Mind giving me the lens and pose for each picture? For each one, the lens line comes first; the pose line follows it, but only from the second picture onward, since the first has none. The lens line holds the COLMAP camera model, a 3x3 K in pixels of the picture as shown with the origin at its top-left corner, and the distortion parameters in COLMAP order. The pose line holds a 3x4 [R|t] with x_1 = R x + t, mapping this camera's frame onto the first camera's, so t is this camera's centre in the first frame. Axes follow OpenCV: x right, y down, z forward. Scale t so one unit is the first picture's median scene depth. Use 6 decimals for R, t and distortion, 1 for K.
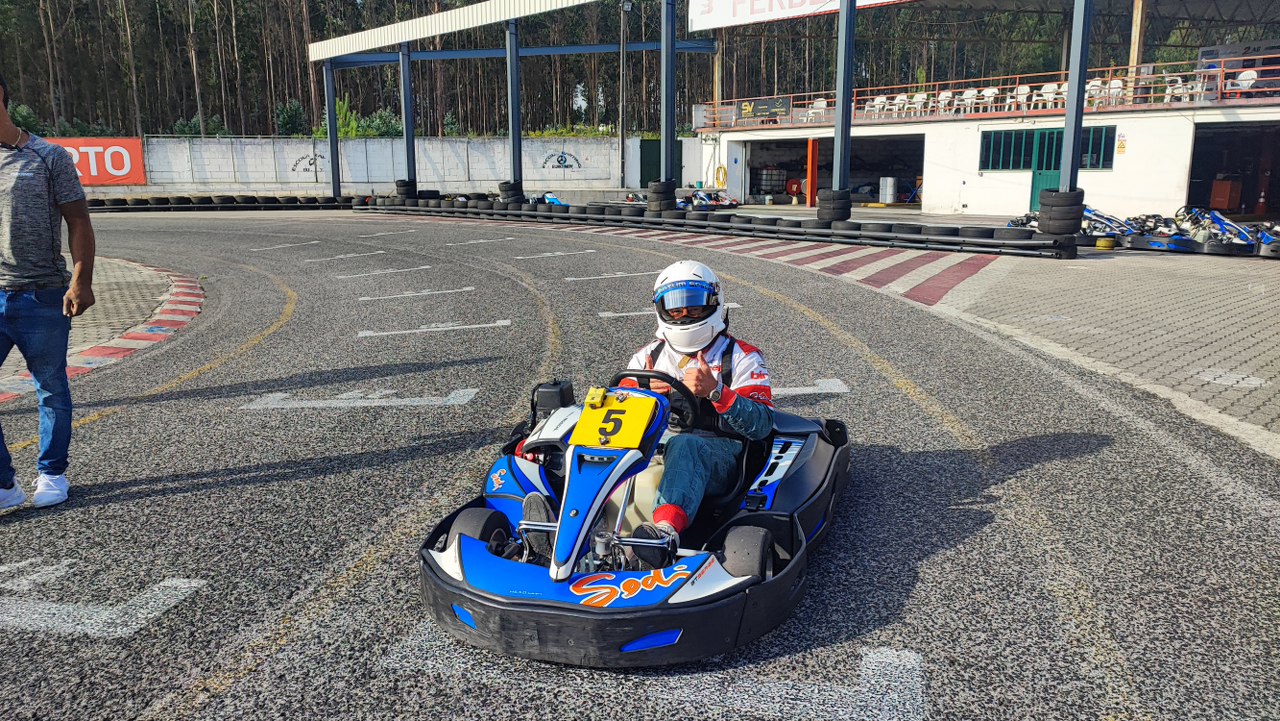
lens RADIAL K [[905.9, 0, 645.4], [0, 905.9, 368.8], [0, 0, 1]] dist [0.045867, -0.062312]
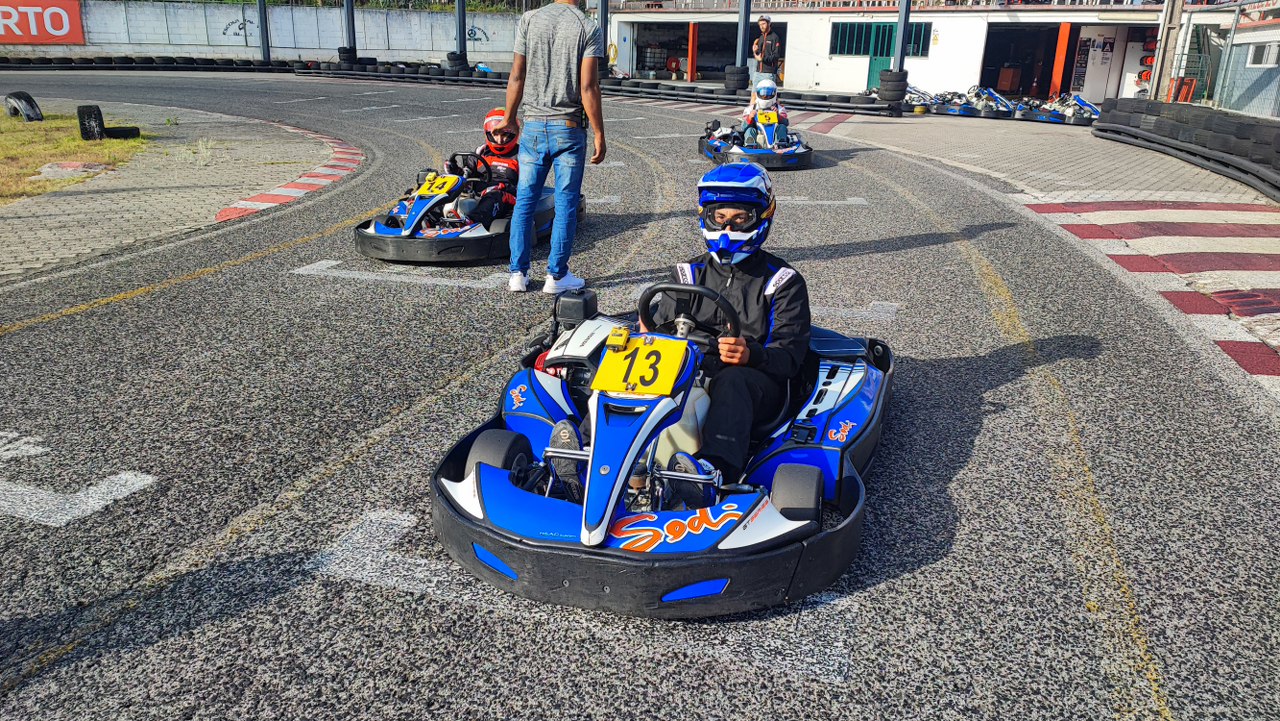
lens RADIAL K [[905.9, 0, 640.4], [0, 905.9, 356.1], [0, 0, 1]] dist [0.045867, -0.062312]
pose [[0.985661, -0.024309, 0.166975, -0.098744], [0.005232, 0.993495, 0.113753, 0.044792], [-0.168654, -0.111248, 0.979377, -0.205513]]
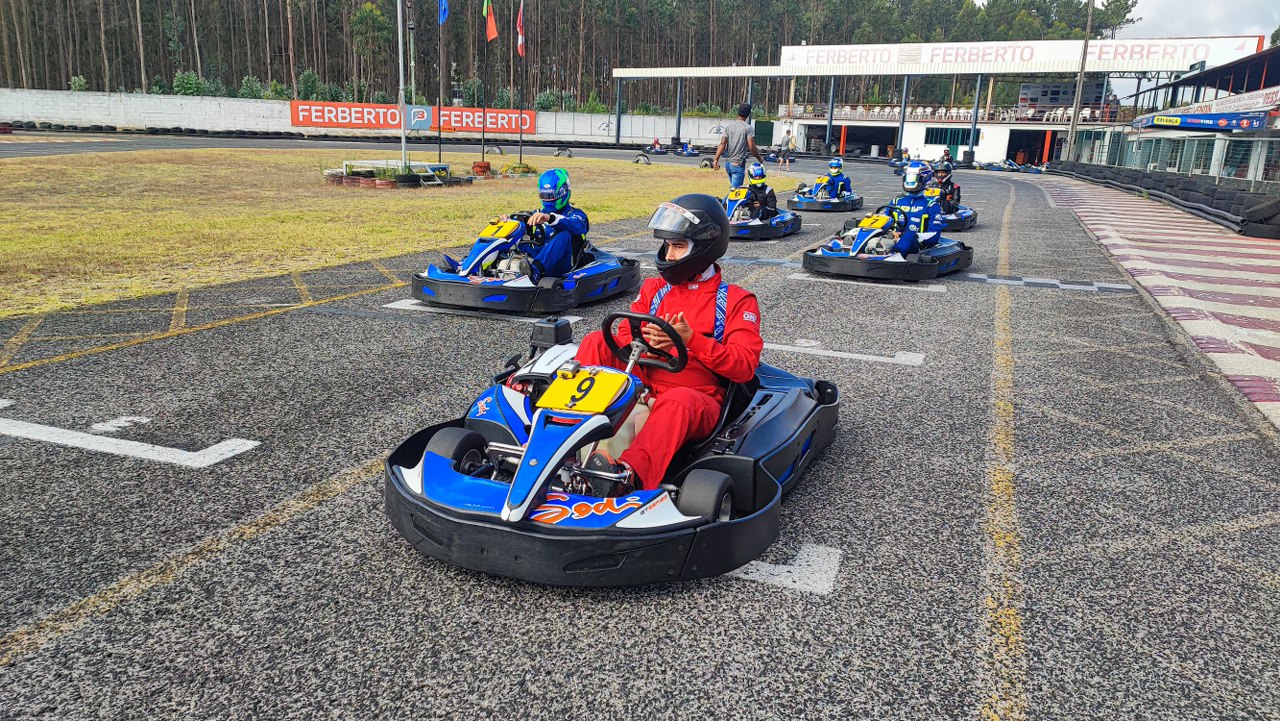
lens RADIAL K [[905.9, 0, 650.1], [0, 905.9, 362.9], [0, 0, 1]] dist [0.045867, -0.062312]
pose [[0.989435, 0.009212, 0.144681, -0.614815], [-0.014231, 0.999331, 0.033694, 0.253973], [-0.144274, -0.035397, 0.988904, -1.136197]]
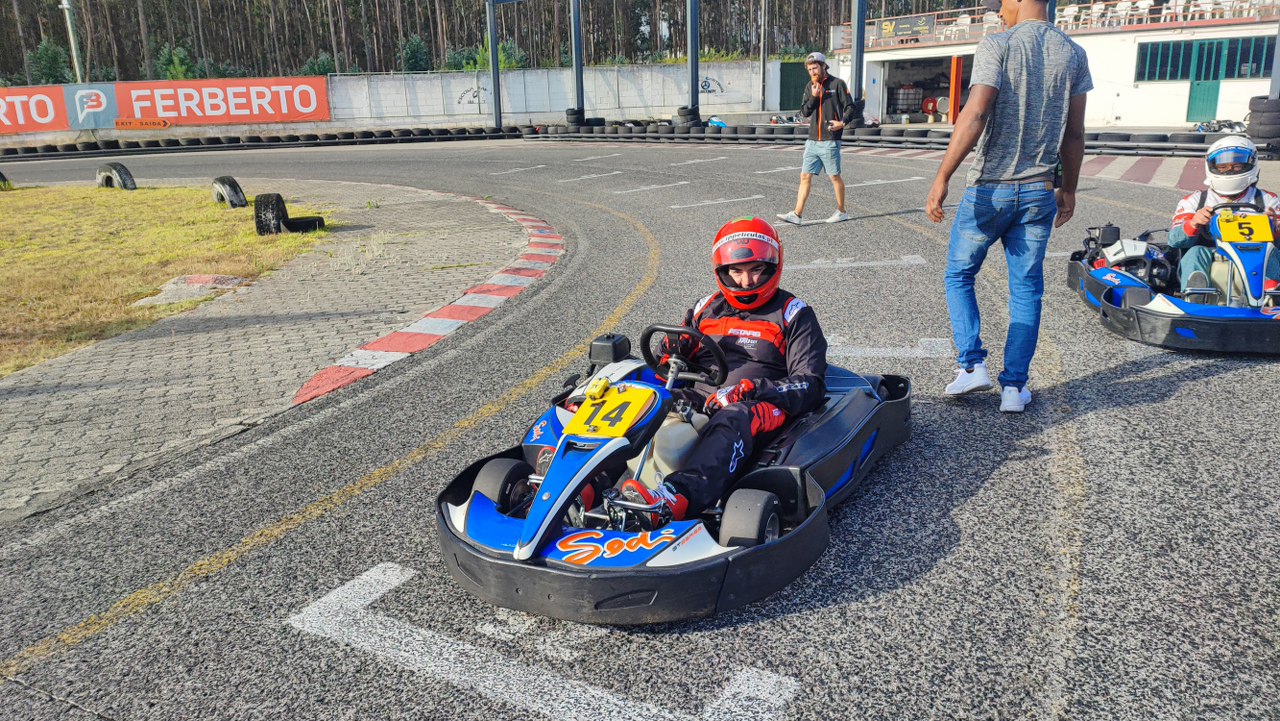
lens RADIAL K [[905.9, 0, 649.1], [0, 905.9, 369.9], [0, 0, 1]] dist [0.045867, -0.062312]
pose [[0.997363, -0.007250, -0.072217, -0.097972], [0.012790, 0.996984, 0.076547, 0.016993], [0.071445, -0.077269, 0.994447, -0.077198]]
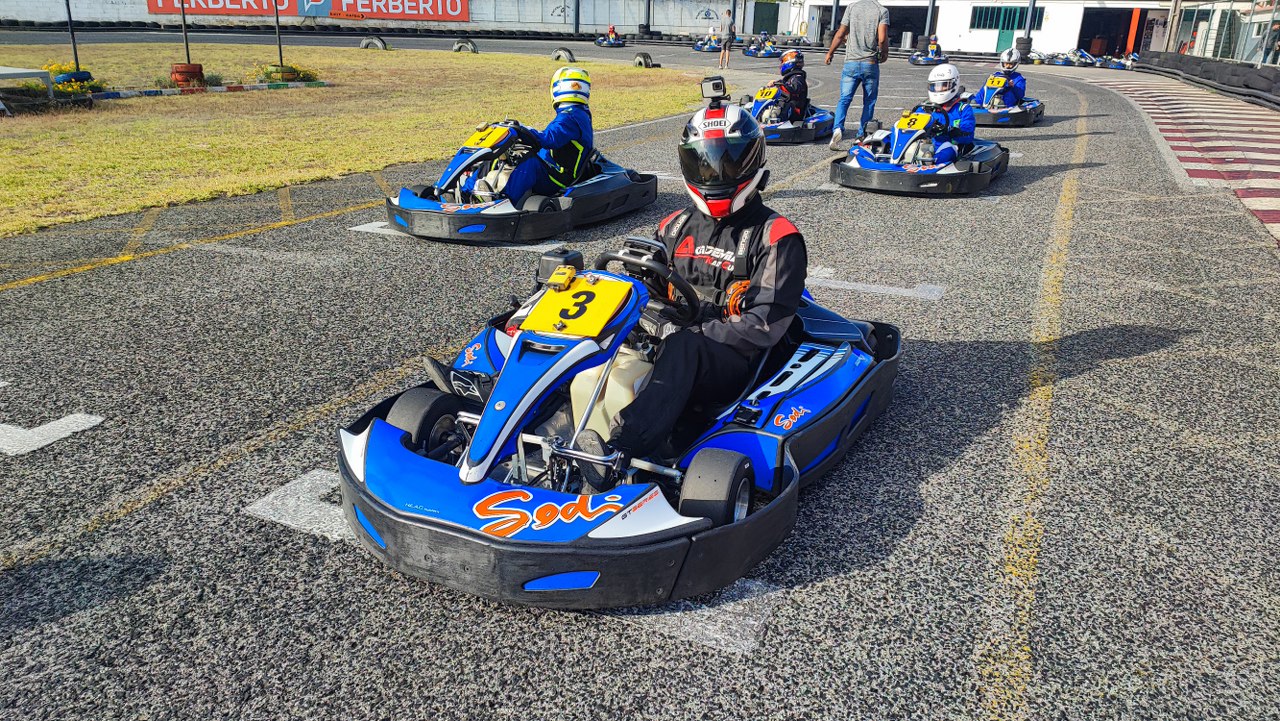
lens RADIAL K [[902.9, 0, 649.1], [0, 902.9, 348.1], [0, 0, 1]] dist [0.056713, -0.058409]
pose [[0.996039, 0.004356, 0.088814, -0.389357], [-0.015955, 0.991345, 0.130310, 0.167477], [-0.087478, -0.131210, 0.987487, -0.742890]]
